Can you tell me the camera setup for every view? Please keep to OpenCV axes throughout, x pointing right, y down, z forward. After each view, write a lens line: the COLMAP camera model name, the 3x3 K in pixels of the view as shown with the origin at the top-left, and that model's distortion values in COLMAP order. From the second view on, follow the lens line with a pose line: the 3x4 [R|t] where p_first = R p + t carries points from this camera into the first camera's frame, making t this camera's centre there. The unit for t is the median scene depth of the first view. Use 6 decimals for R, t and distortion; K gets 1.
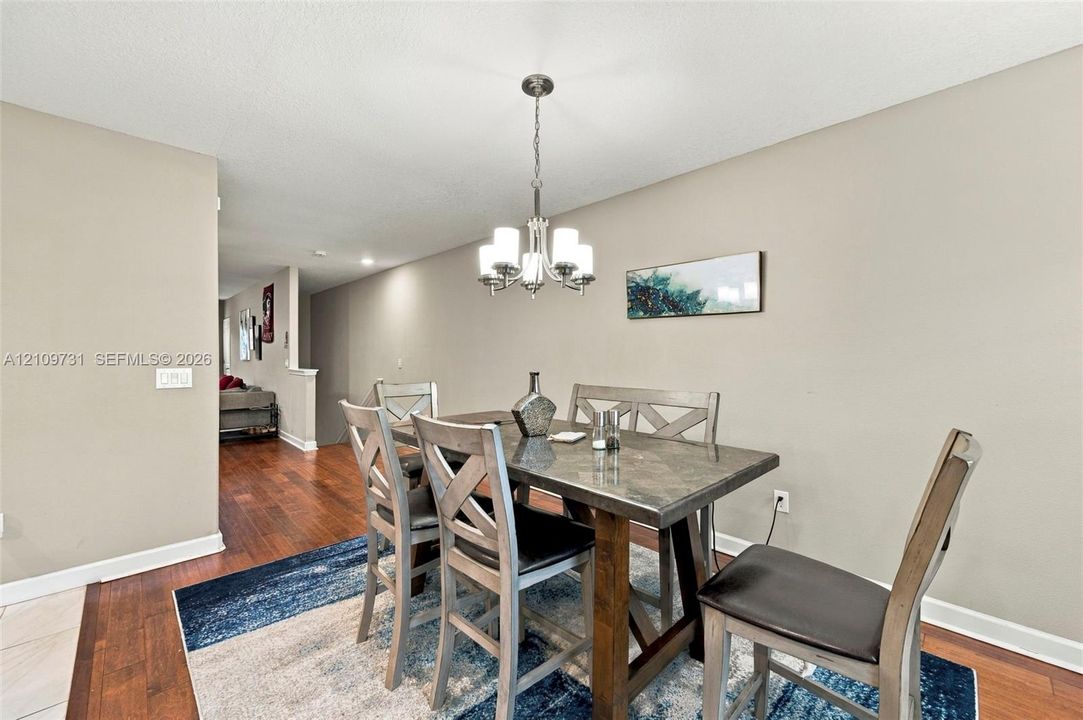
lens RADIAL K [[425.0, 0, 541.4], [0, 425.0, 357.2], [0, 0, 1]] dist [-0.000583, -0.000329]
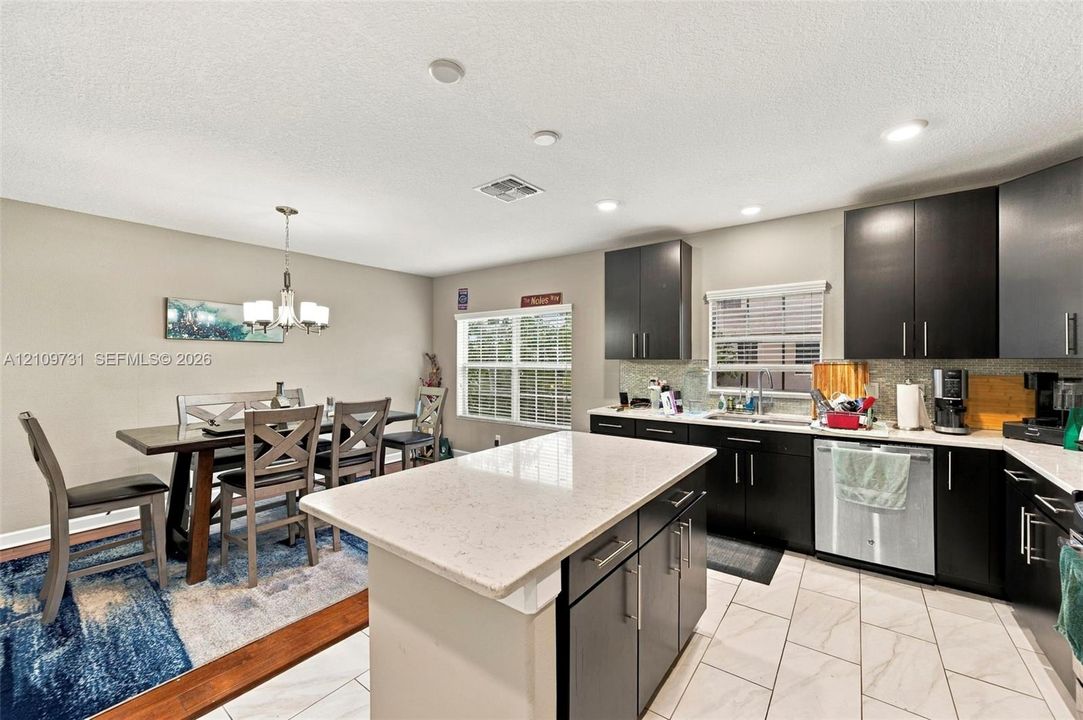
lens RADIAL K [[425.0, 0, 541.5], [0, 425.0, 355.4], [0, 0, 1]] dist [-0.000583, -0.000329]
pose [[-0.160268, -0.002153, 0.987071, -1.642292], [0.002925, 0.999992, 0.002656, -0.065074], [-0.987069, 0.003313, -0.160260, 0.256866]]
